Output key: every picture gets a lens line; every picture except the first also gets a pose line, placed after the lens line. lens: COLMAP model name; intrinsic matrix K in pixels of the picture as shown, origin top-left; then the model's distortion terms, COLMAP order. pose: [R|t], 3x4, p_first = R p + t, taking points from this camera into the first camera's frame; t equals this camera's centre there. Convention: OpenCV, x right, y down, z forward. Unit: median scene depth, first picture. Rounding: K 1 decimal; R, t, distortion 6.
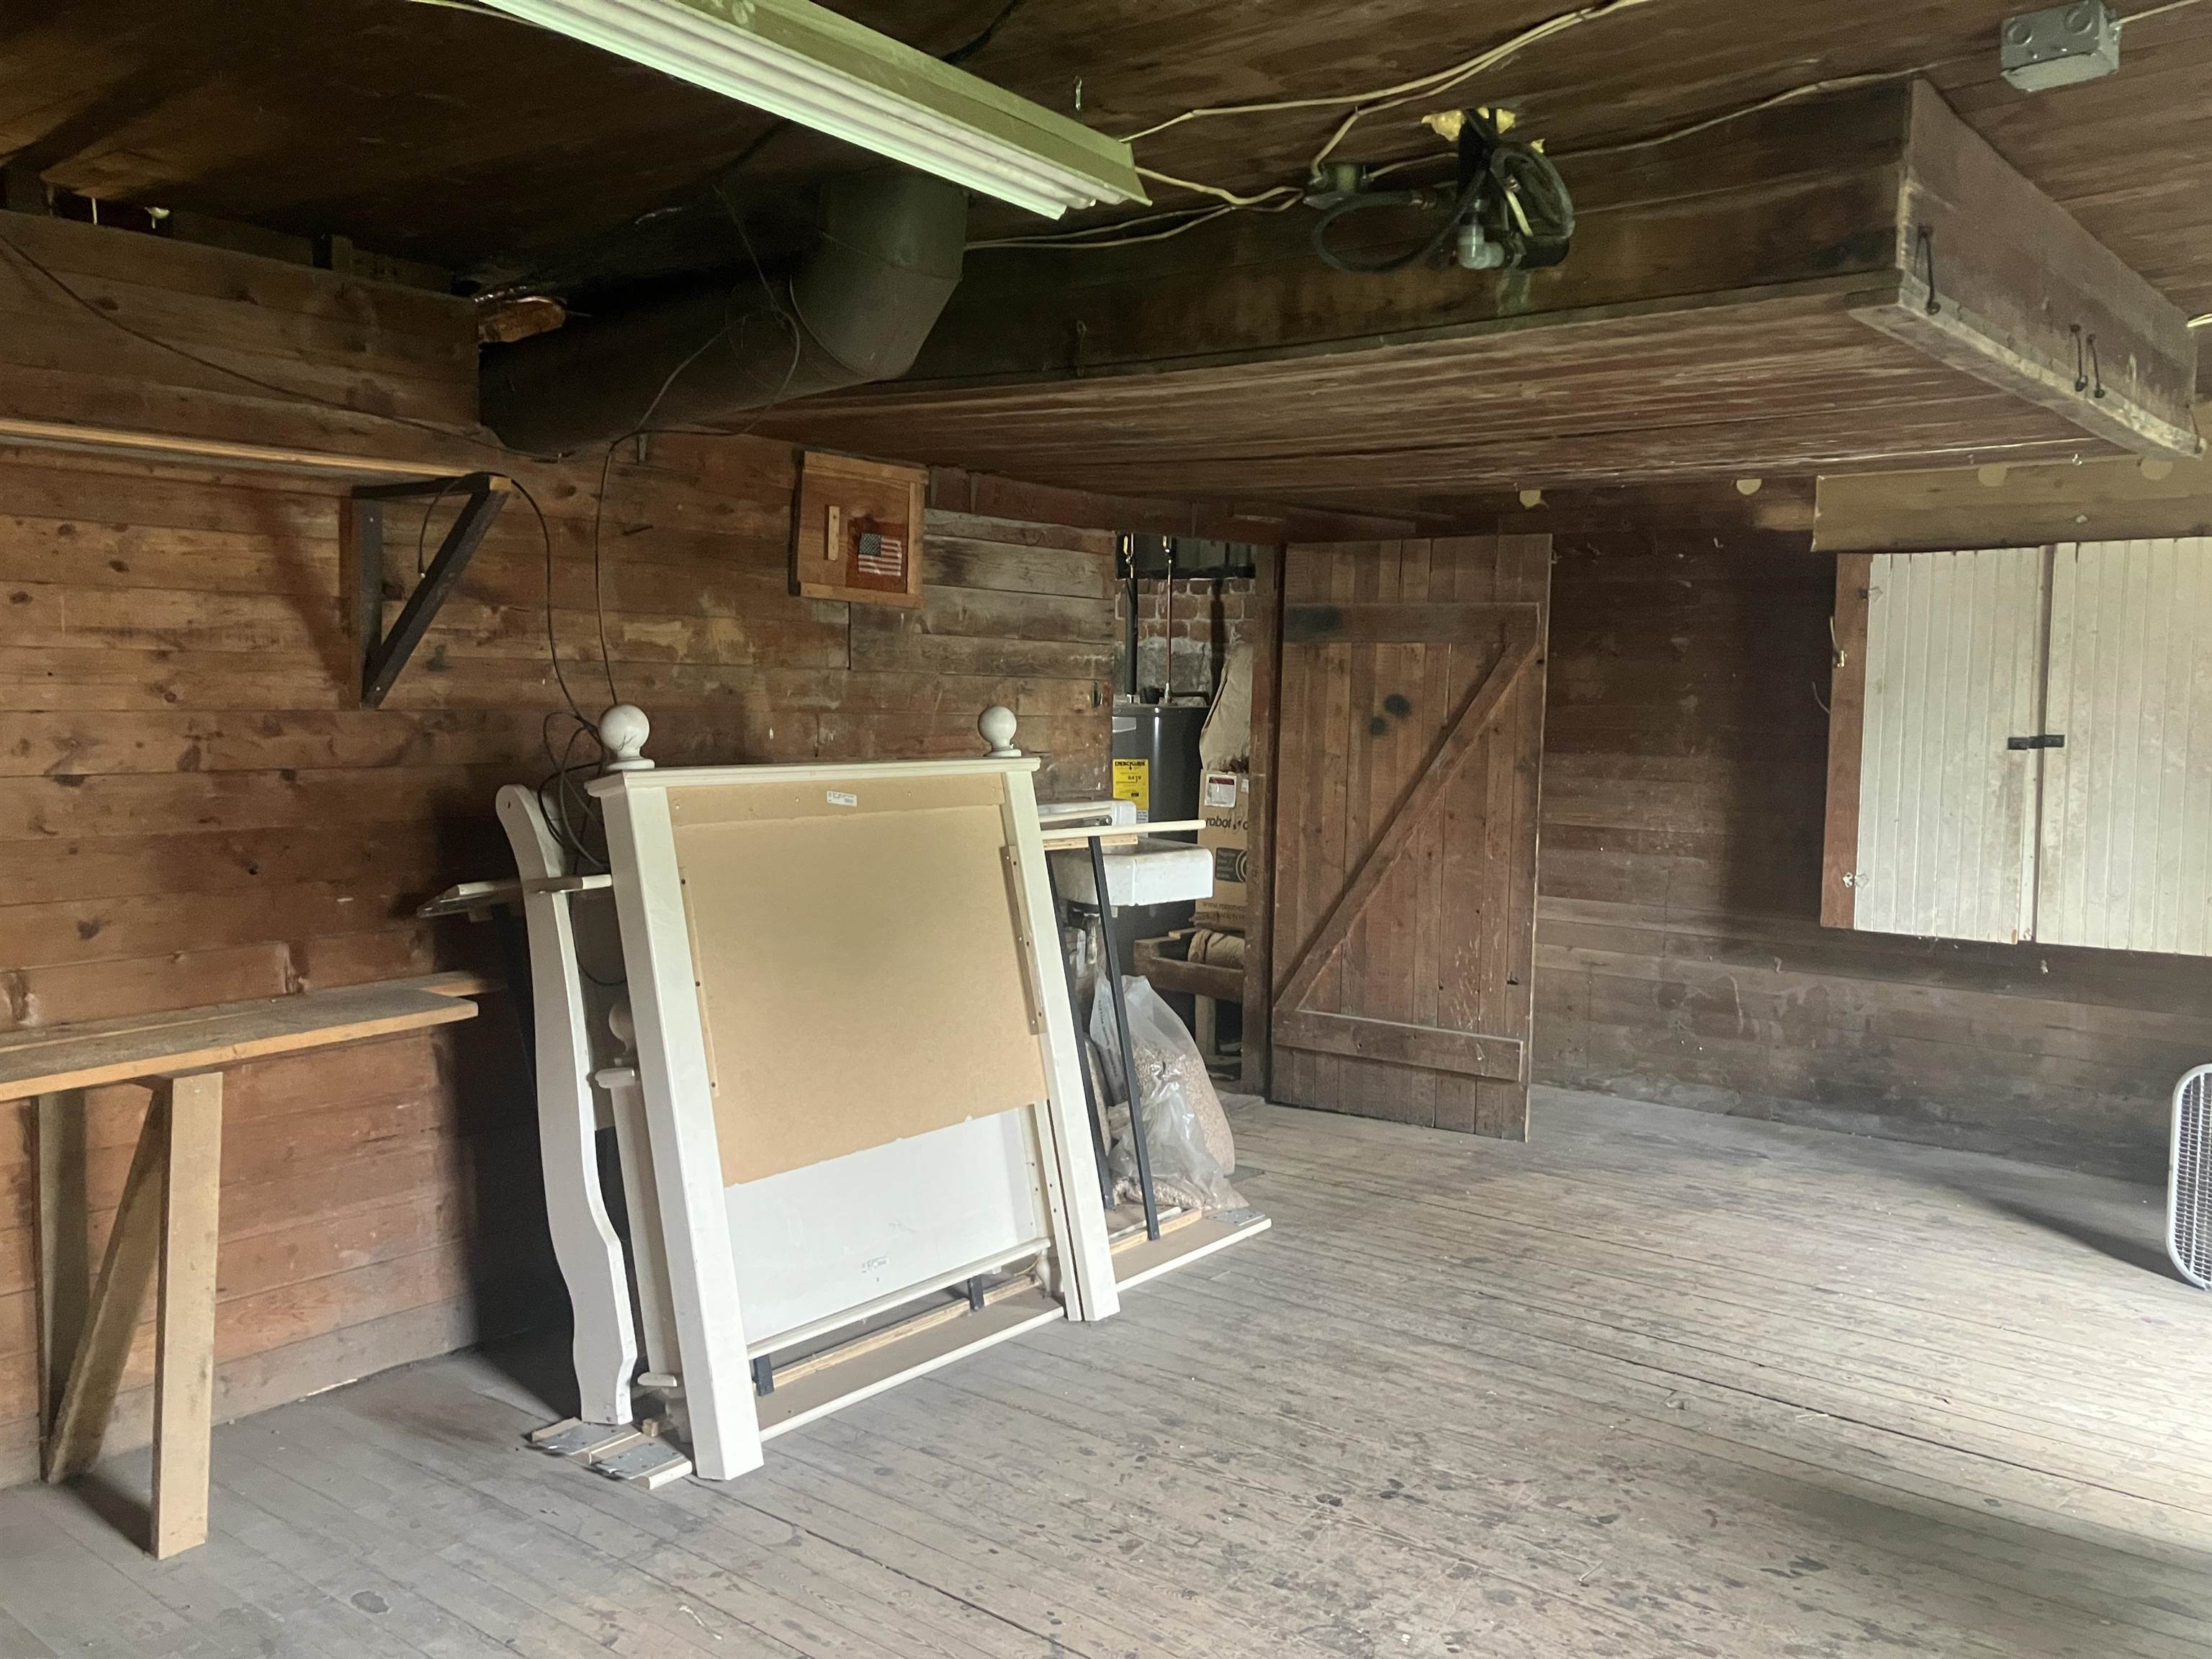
lens RADIAL K [[1823.2, 0, 1116.3], [0, 1823.2, 830.5], [0, 0, 1]] dist [0.033015, -0.016540]
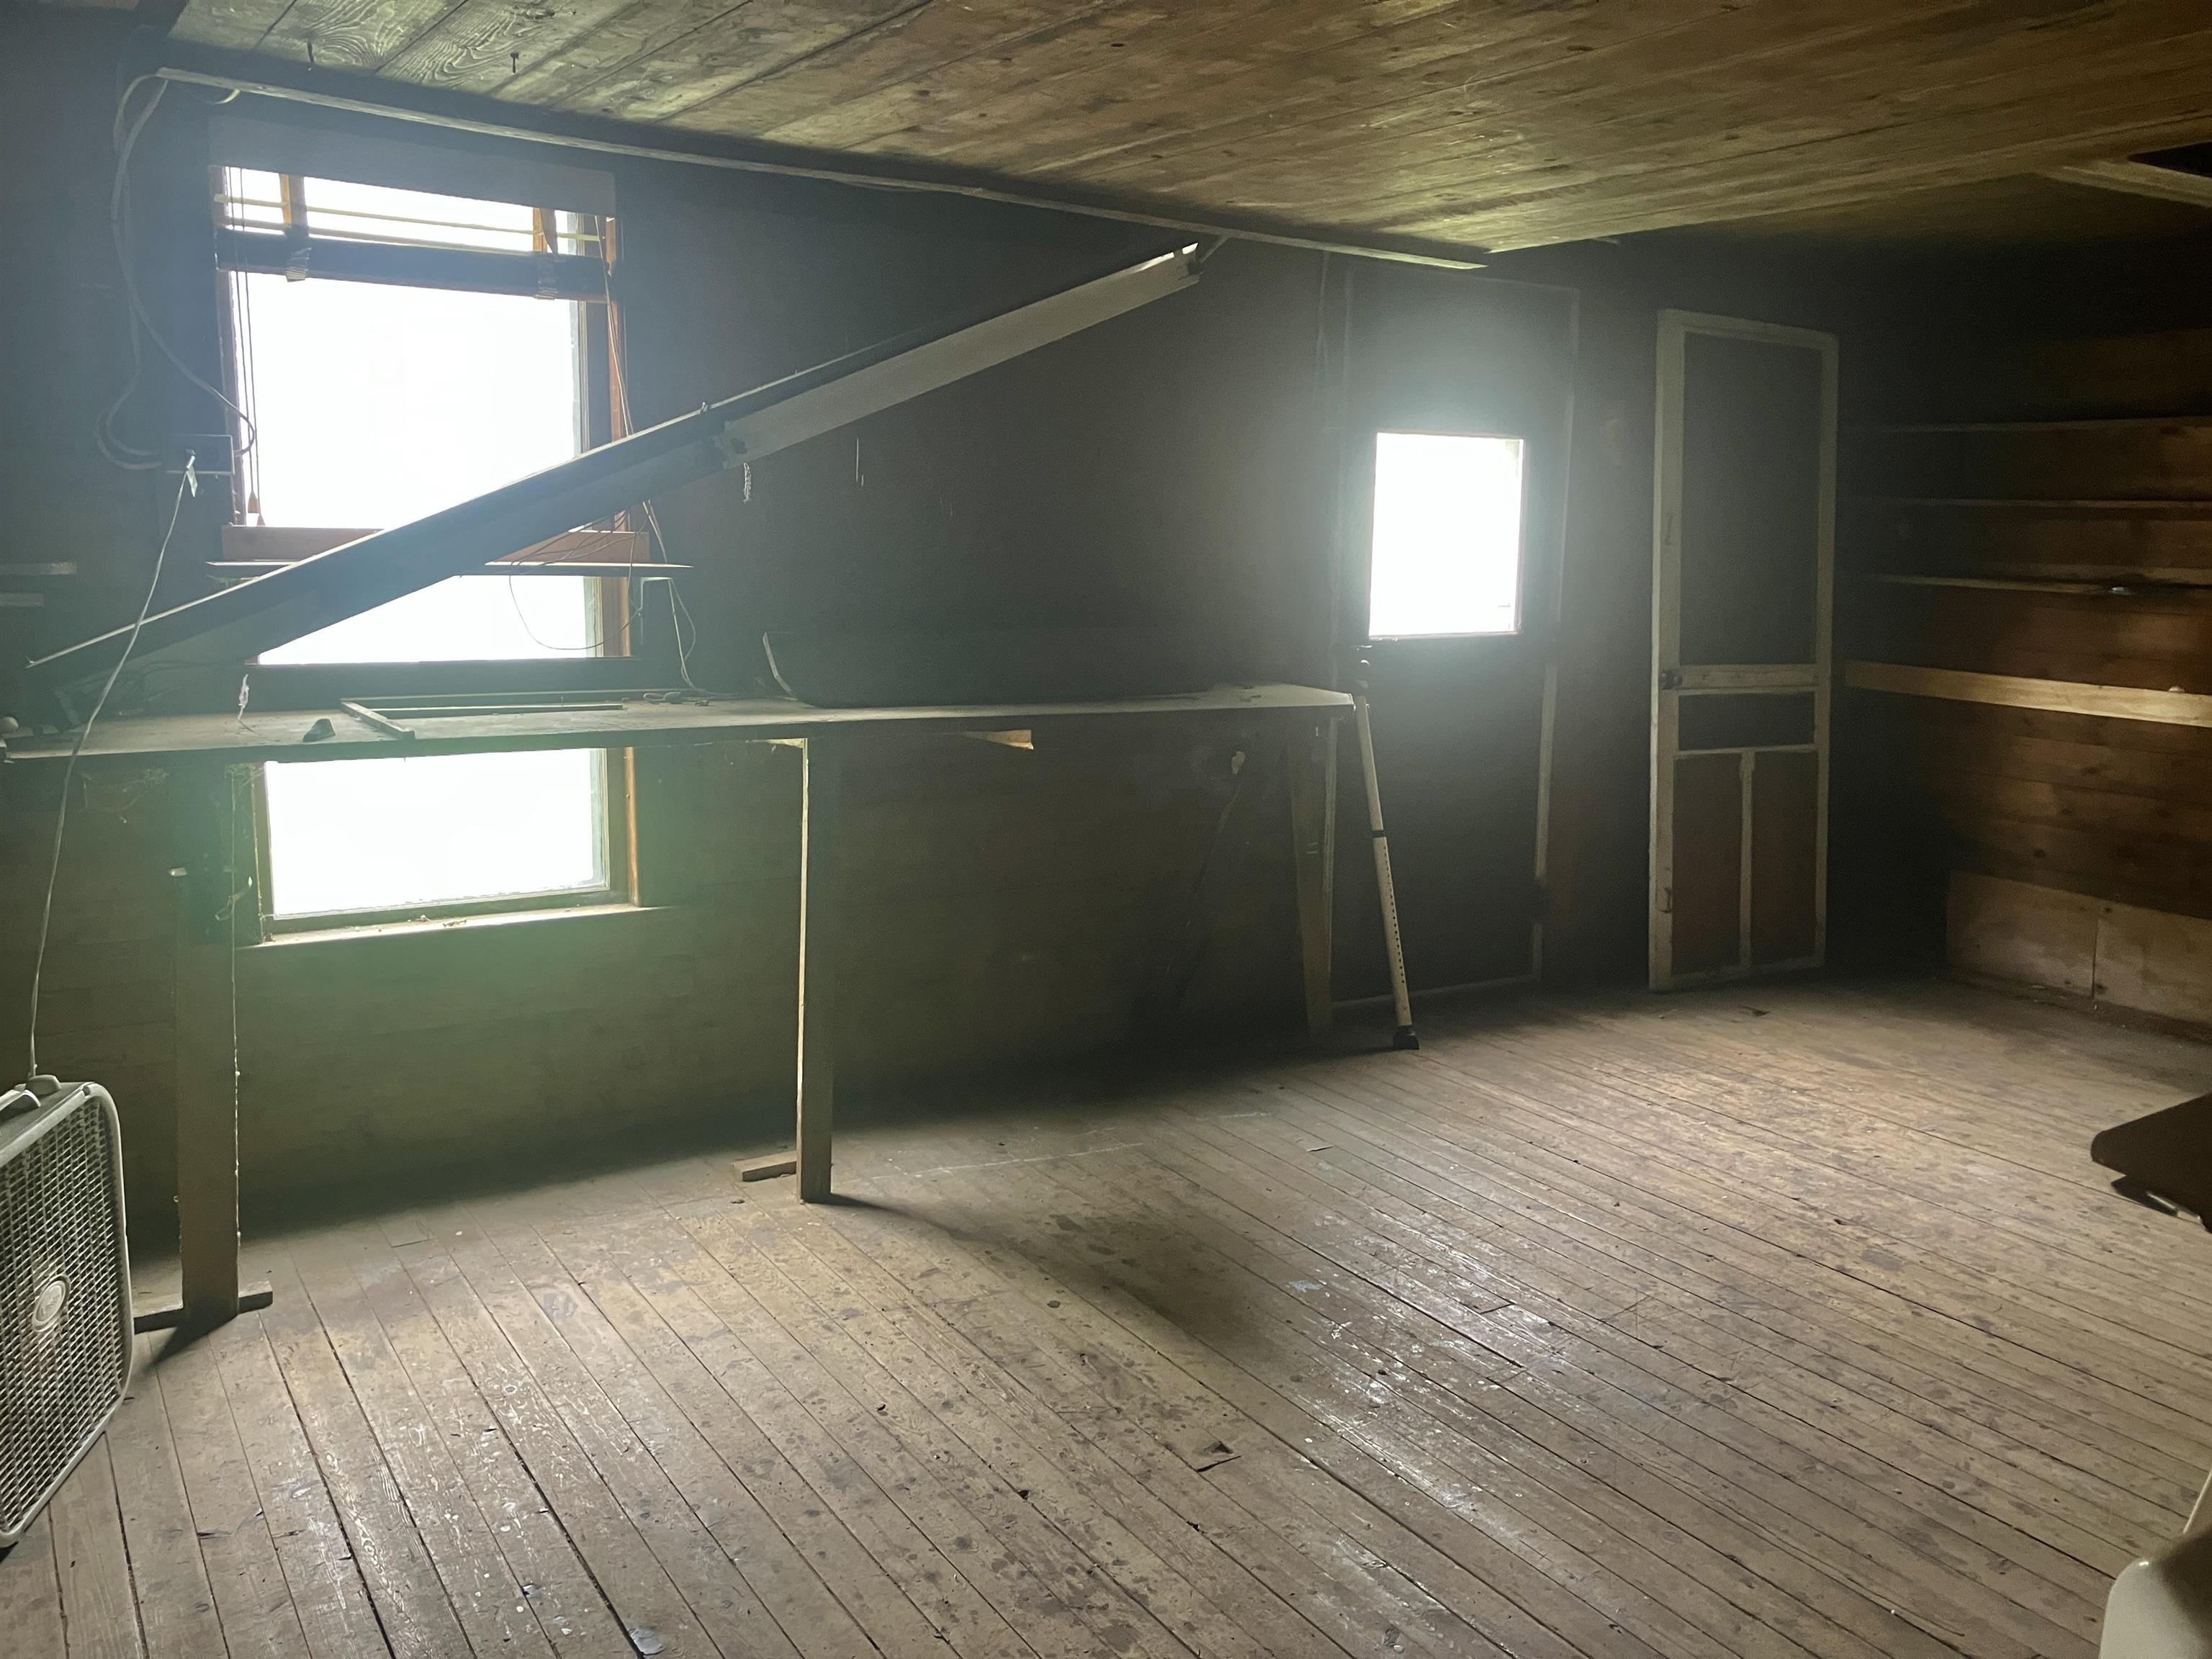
lens RADIAL K [[1823.2, 0, 1111.9], [0, 1823.2, 826.7], [0, 0, 1]] dist [0.033015, -0.016540]
pose [[-0.952099, -0.090360, 0.292133, 0.161106], [-0.016607, 0.969213, 0.245664, -0.152259], [-0.305337, 0.229045, -0.924288, 1.851152]]
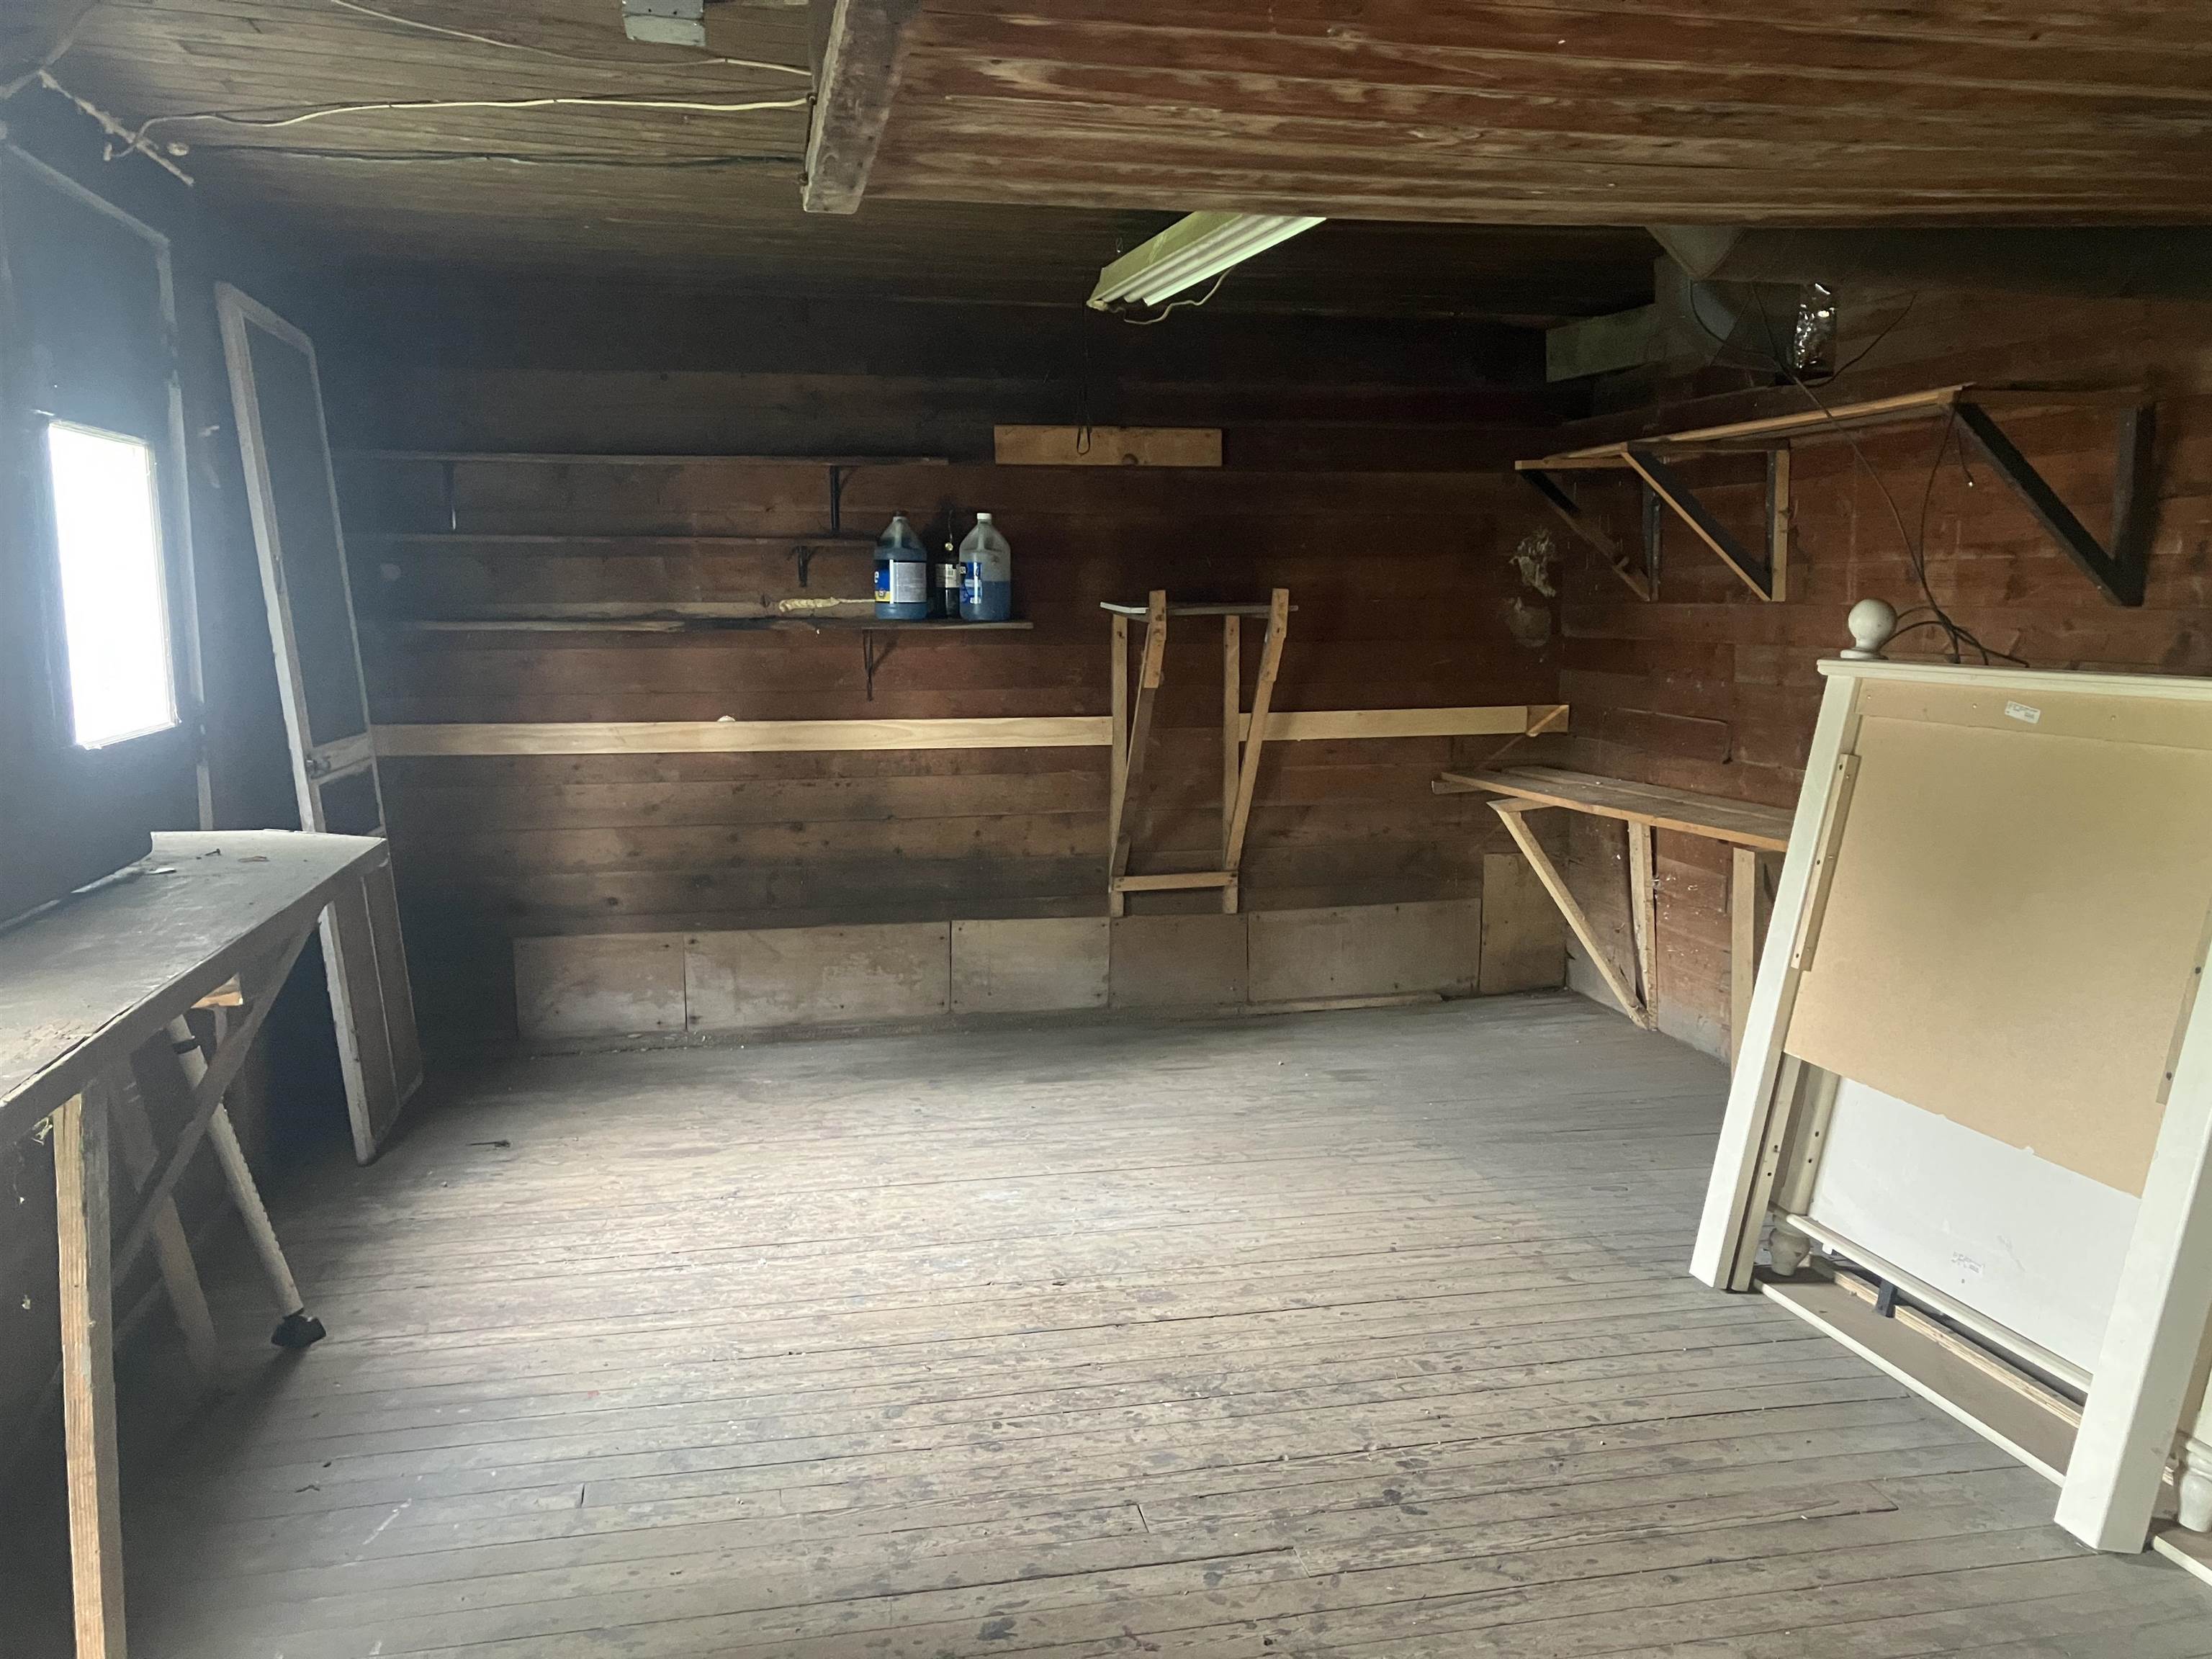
lens RADIAL K [[1823.2, 0, 1152.0], [0, 1823.2, 858.0], [0, 0, 1]] dist [0.033015, -0.016540]
pose [[-0.616707, 0.102291, -0.780518, 0.851909], [-0.066139, 0.981283, 0.180860, -0.087194], [0.784409, 0.163160, -0.598399, 1.348691]]
